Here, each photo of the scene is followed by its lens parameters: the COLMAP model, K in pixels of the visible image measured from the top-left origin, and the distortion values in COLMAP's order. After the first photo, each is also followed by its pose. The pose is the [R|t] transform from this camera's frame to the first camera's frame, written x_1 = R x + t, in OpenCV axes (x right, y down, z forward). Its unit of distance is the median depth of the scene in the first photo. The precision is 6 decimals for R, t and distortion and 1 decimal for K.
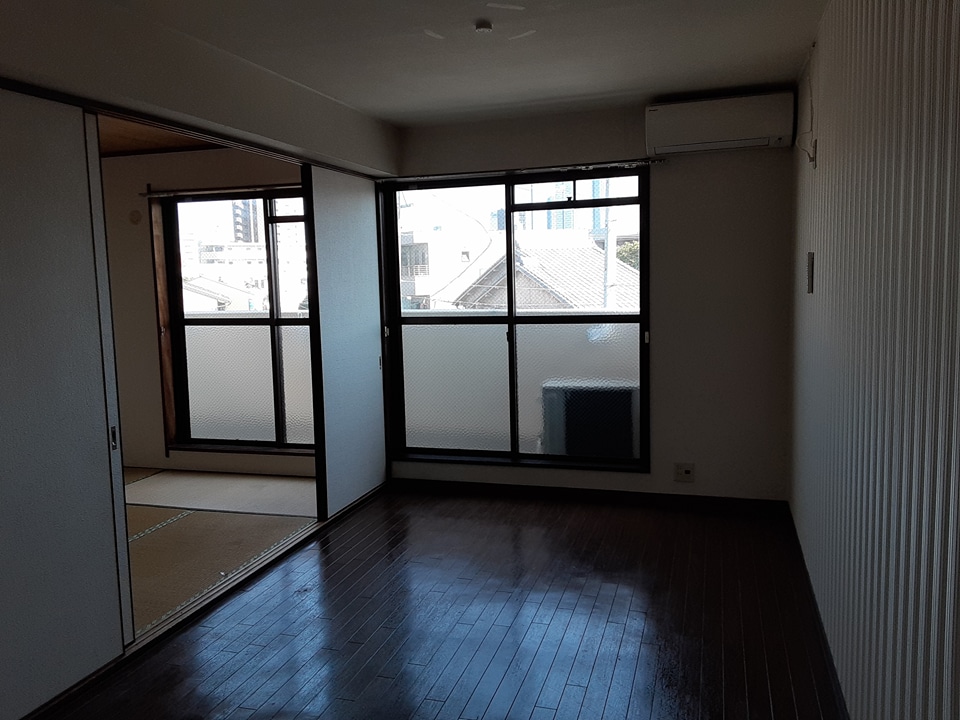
lens RADIAL K [[787.5, 0, 463.8], [0, 787.5, 347.4], [0, 0, 1]] dist [0.126363, 0.001797]
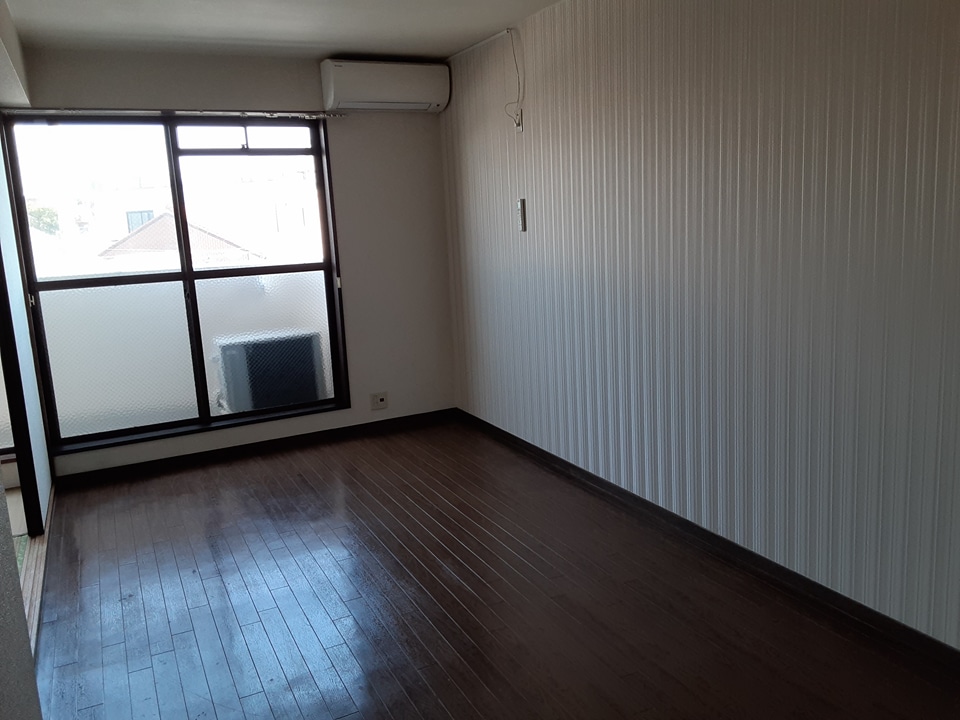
lens RADIAL K [[772.7, 0, 473.4], [0, 772.7, 363.3], [0, 0, 1]] dist [0.124547, -0.206991]
pose [[0.716889, -0.142044, 0.682565, -0.355585], [0.093719, 0.989773, 0.107543, -0.001195], [-0.690860, -0.013127, 0.722869, 0.109543]]
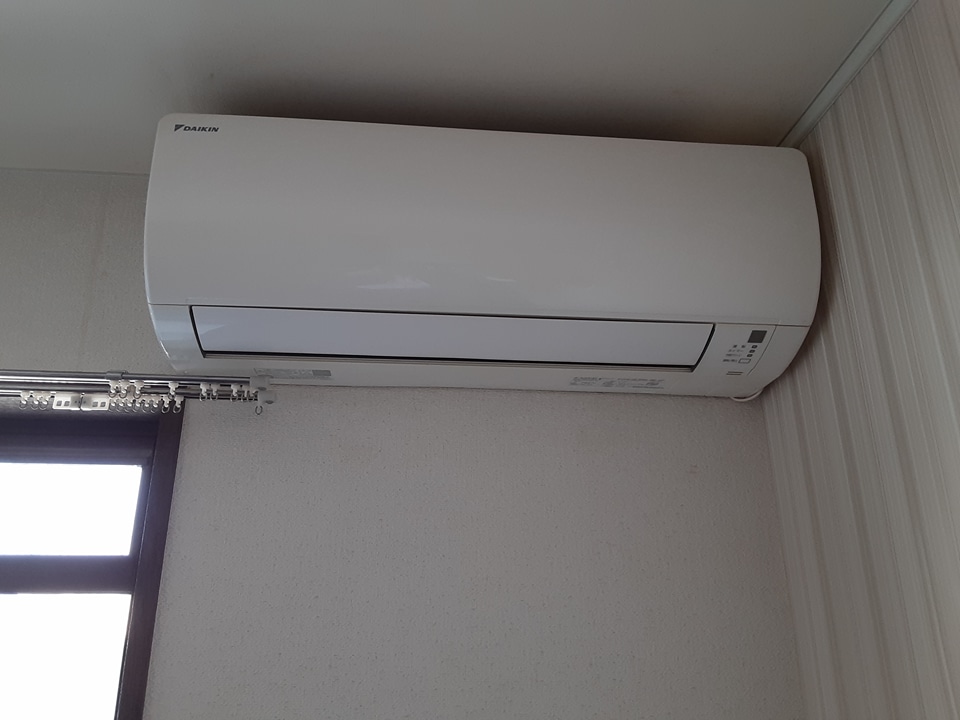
lens RADIAL K [[772.7, 0, 473.4], [0, 772.7, 363.3], [0, 0, 1]] dist [0.124547, -0.206991]
pose [[0.917342, 0.152694, 0.367653, 0.212156], [0.014562, 0.910030, -0.414287, -0.143231], [-0.397835, 0.385396, 0.832585, 0.742067]]
